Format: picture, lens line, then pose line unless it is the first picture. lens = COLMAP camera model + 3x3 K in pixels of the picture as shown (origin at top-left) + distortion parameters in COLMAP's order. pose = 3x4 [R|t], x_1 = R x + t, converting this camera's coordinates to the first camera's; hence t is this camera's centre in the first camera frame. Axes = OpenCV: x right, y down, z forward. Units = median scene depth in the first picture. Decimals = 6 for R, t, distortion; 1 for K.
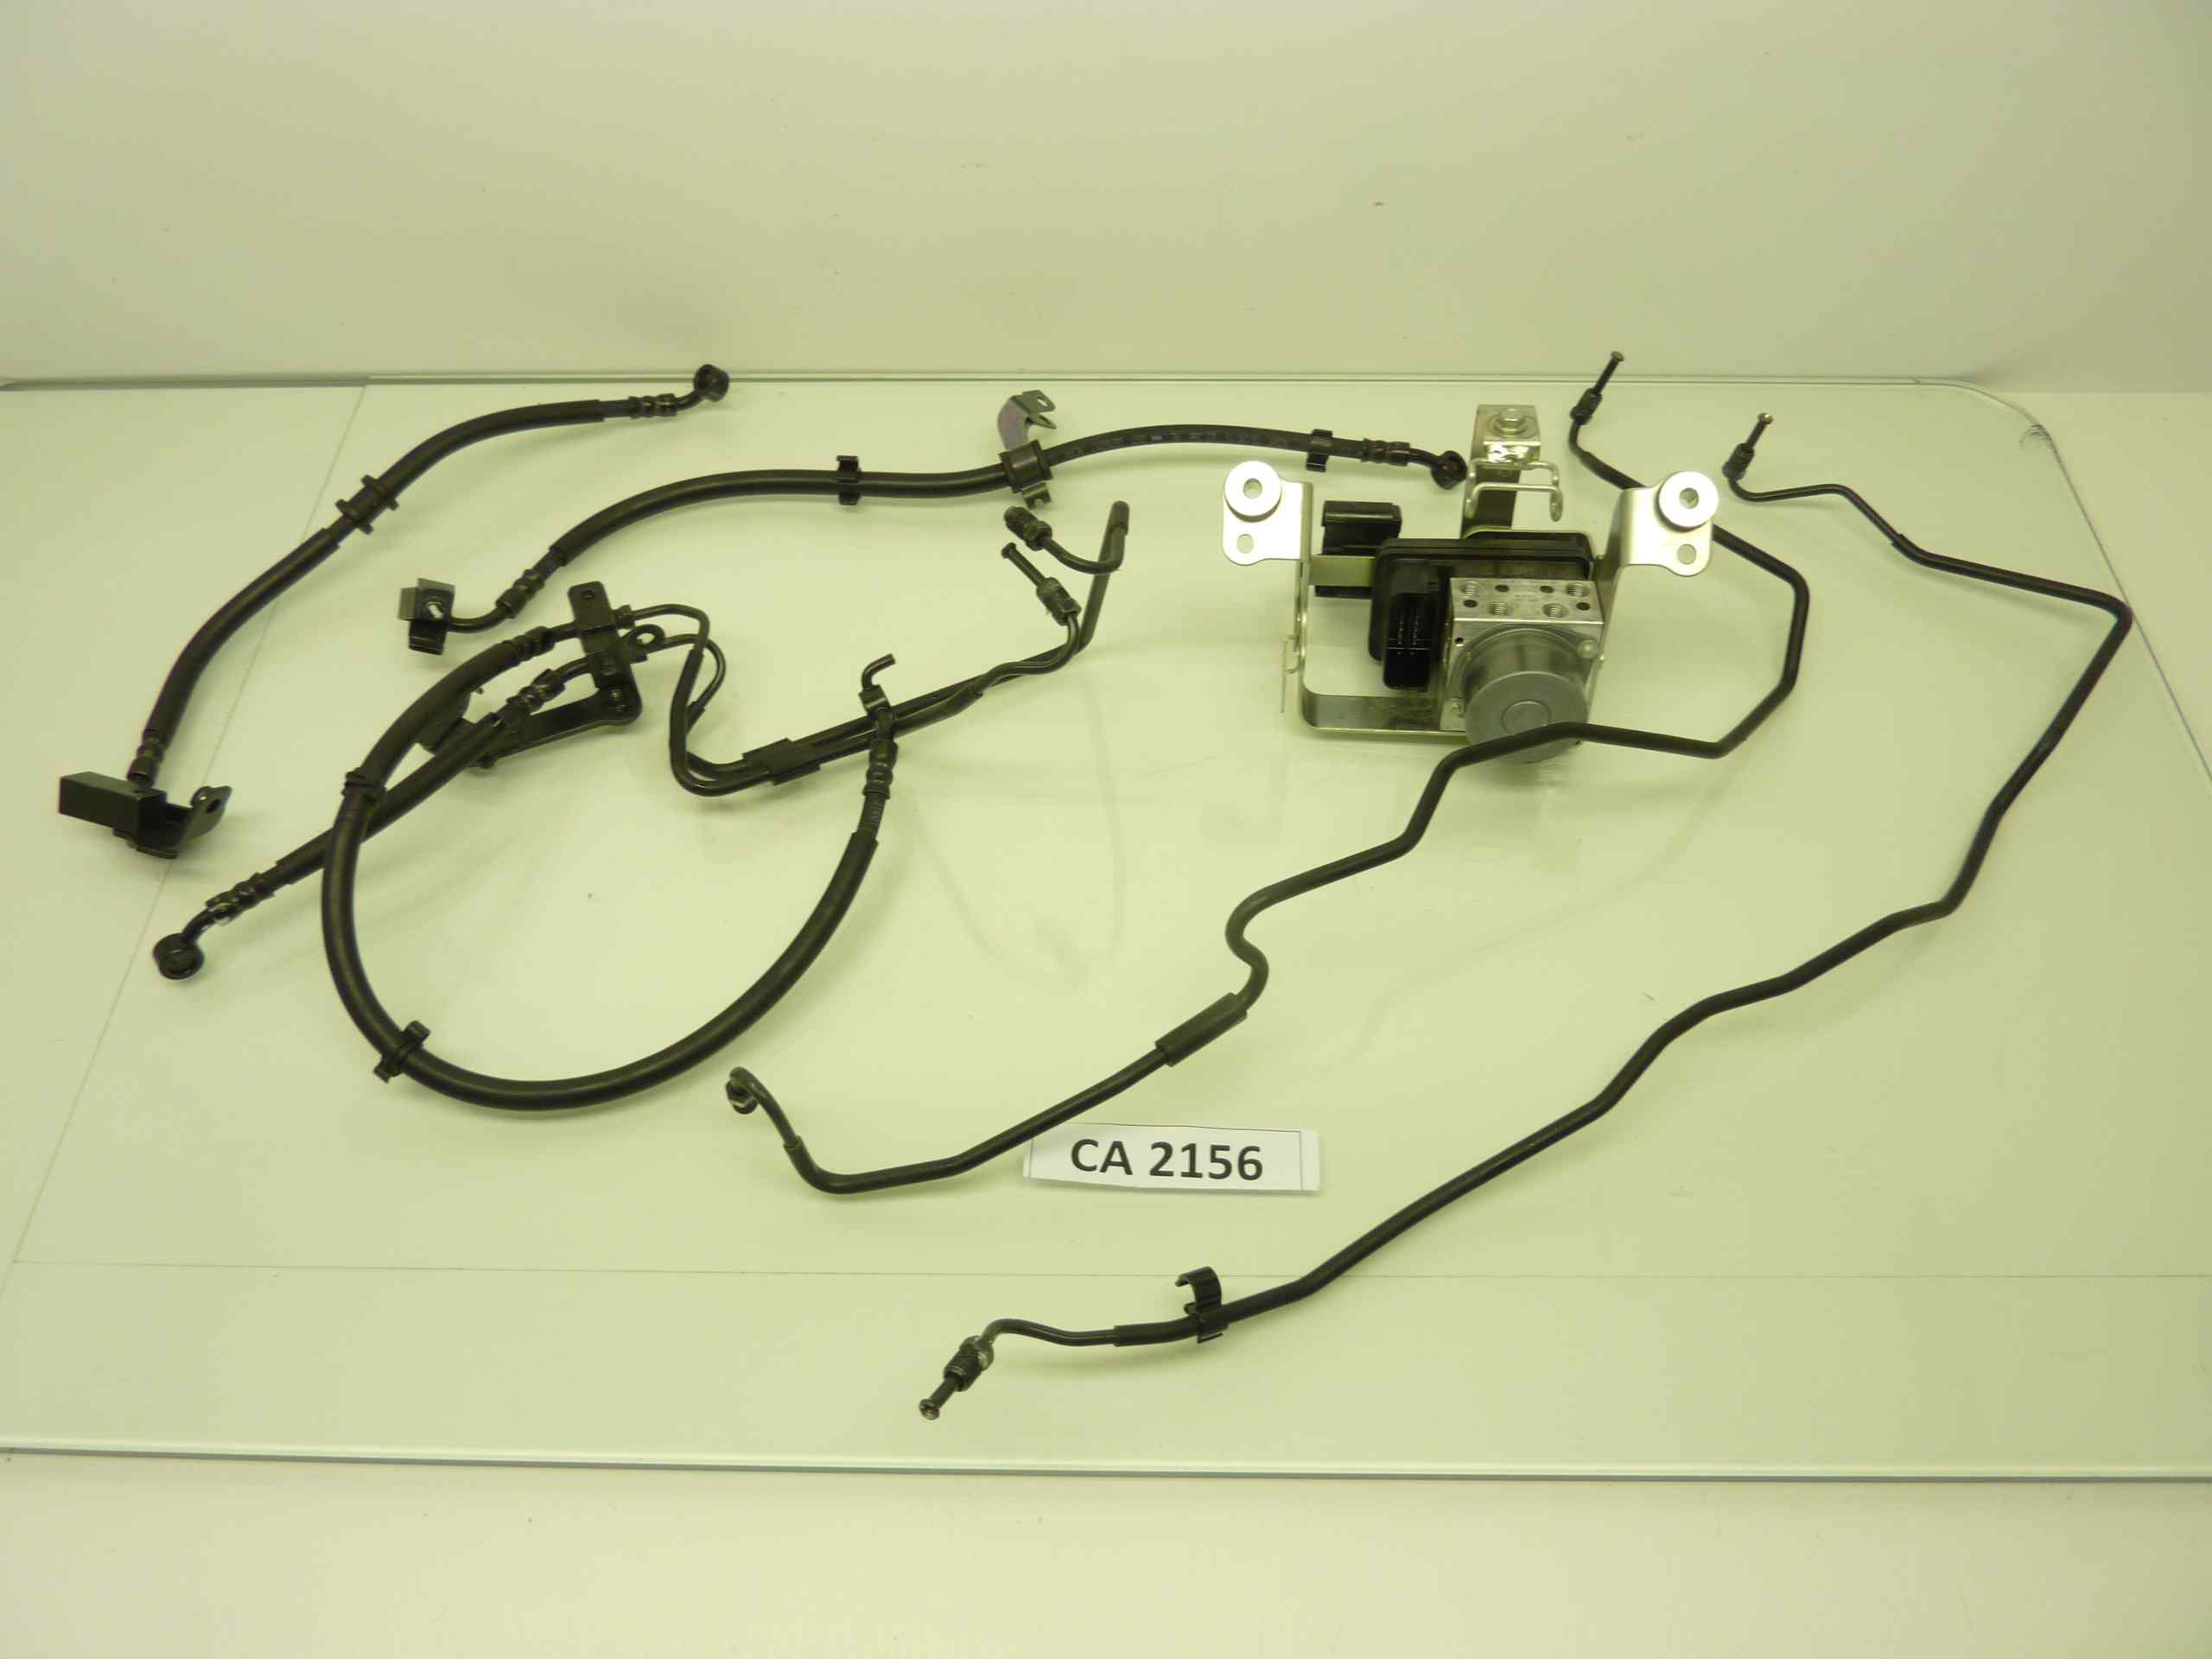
lens RADIAL K [[1655.4, 0, 1106.0], [0, 1655.4, 829.5], [0, 0, 1]] dist [-0.032778, -0.003349]
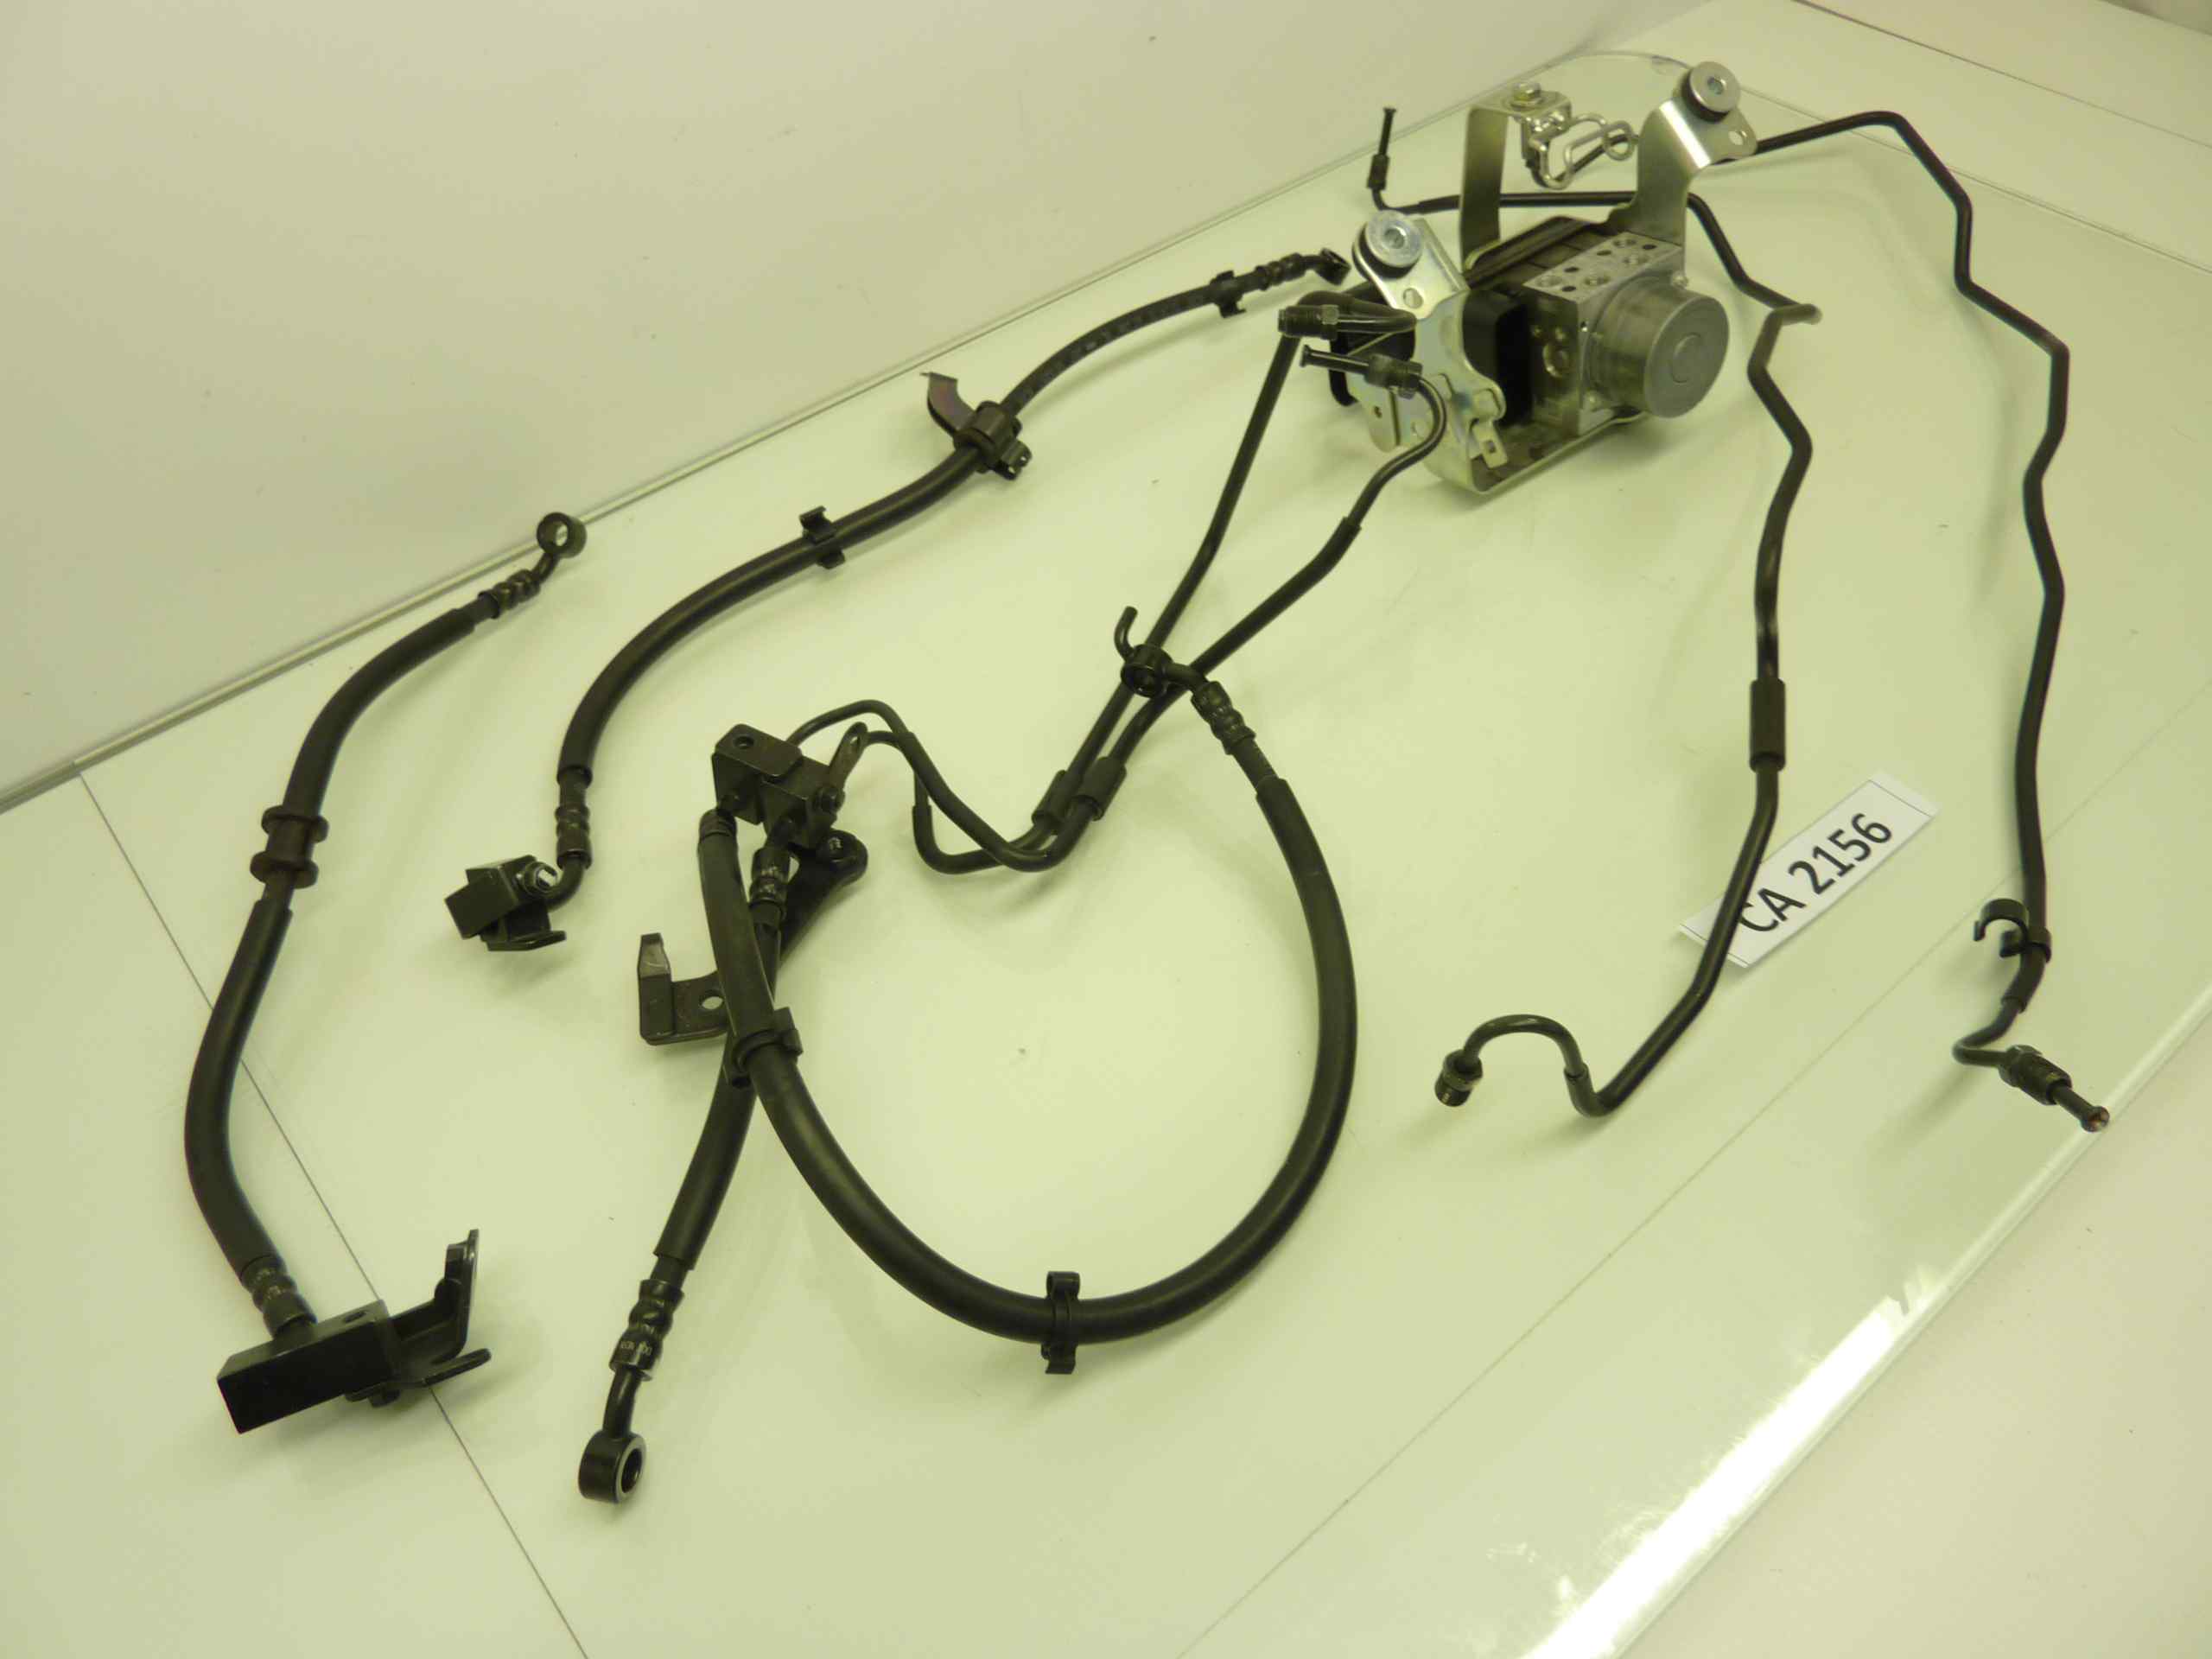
lens RADIAL K [[1655.4, 0, 1106.0], [0, 1655.4, 829.5], [0, 0, 1]] dist [-0.032778, -0.003349]
pose [[0.763230, -0.499273, 0.410130, -0.511746], [0.544253, 0.838879, 0.008386, -0.027378], [-0.348237, 0.216813, 0.911989, 0.282101]]
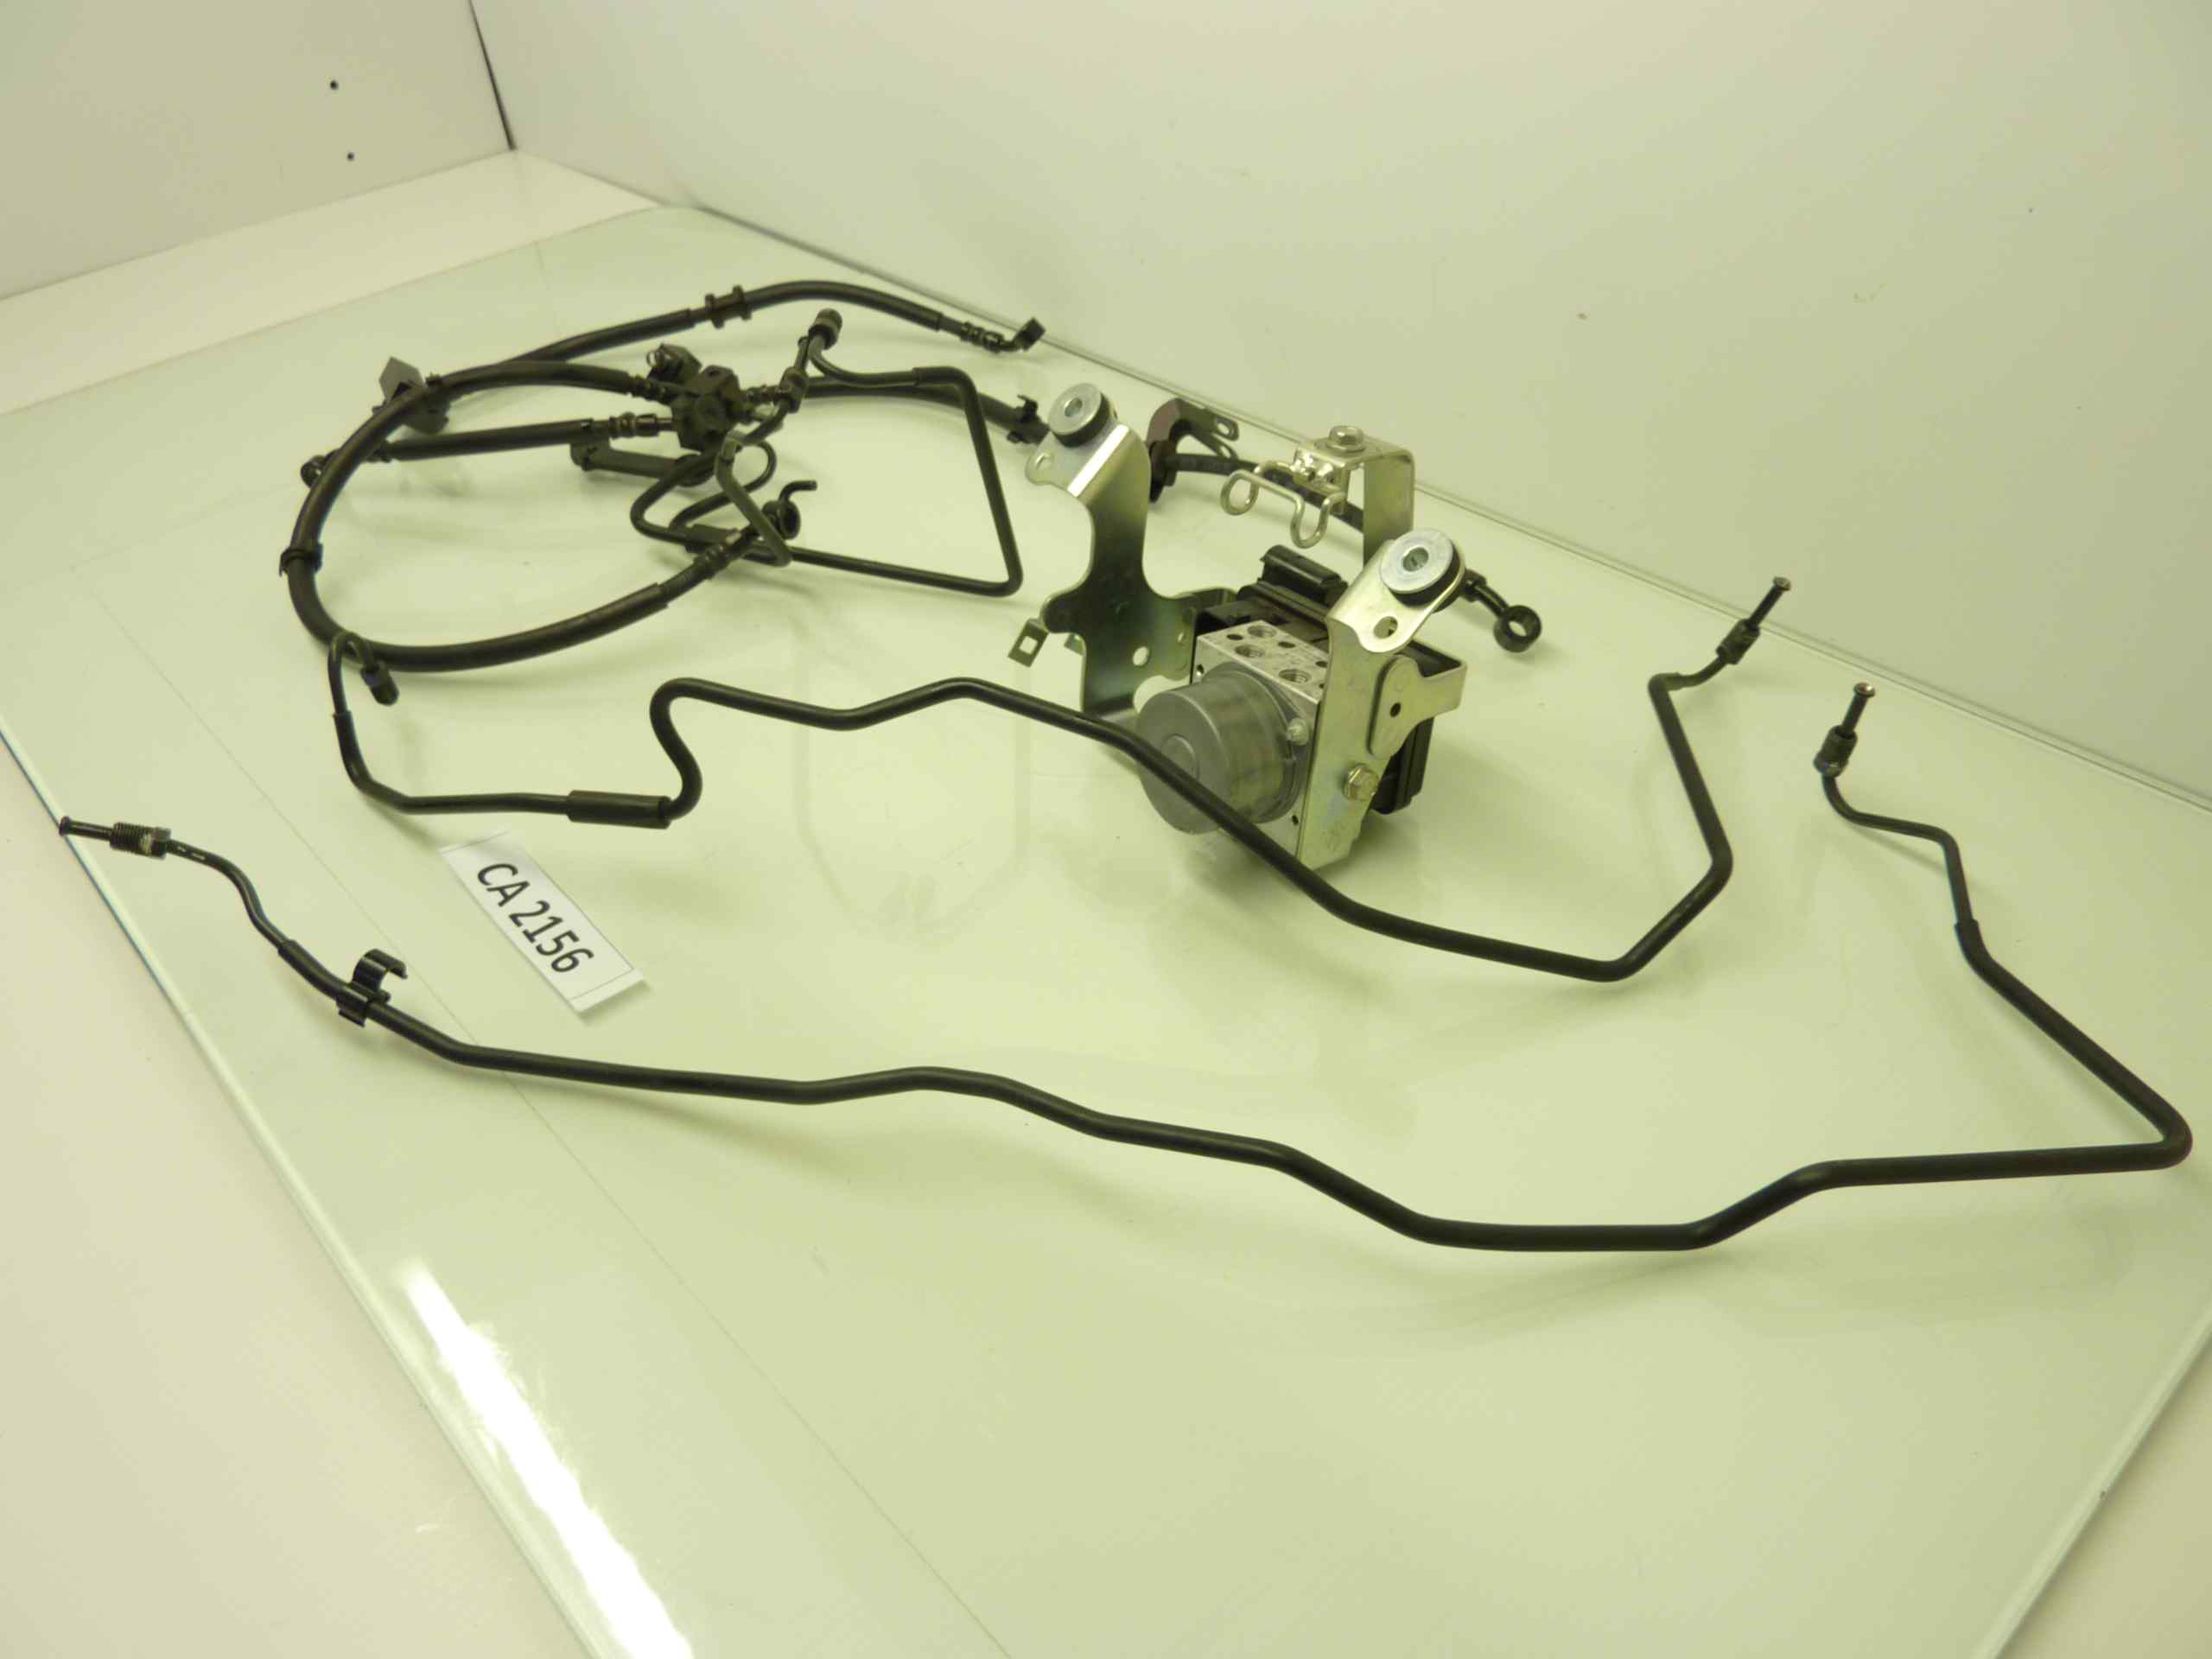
lens RADIAL K [[1655.4, 0, 1106.0], [0, 1655.4, 829.5], [0, 0, 1]] dist [-0.032778, -0.003349]
pose [[0.676224, 0.432621, -0.596288, 0.685344], [-0.560913, 0.827090, -0.036034, 0.007829], [0.477595, 0.358833, 0.801961, 0.328497]]
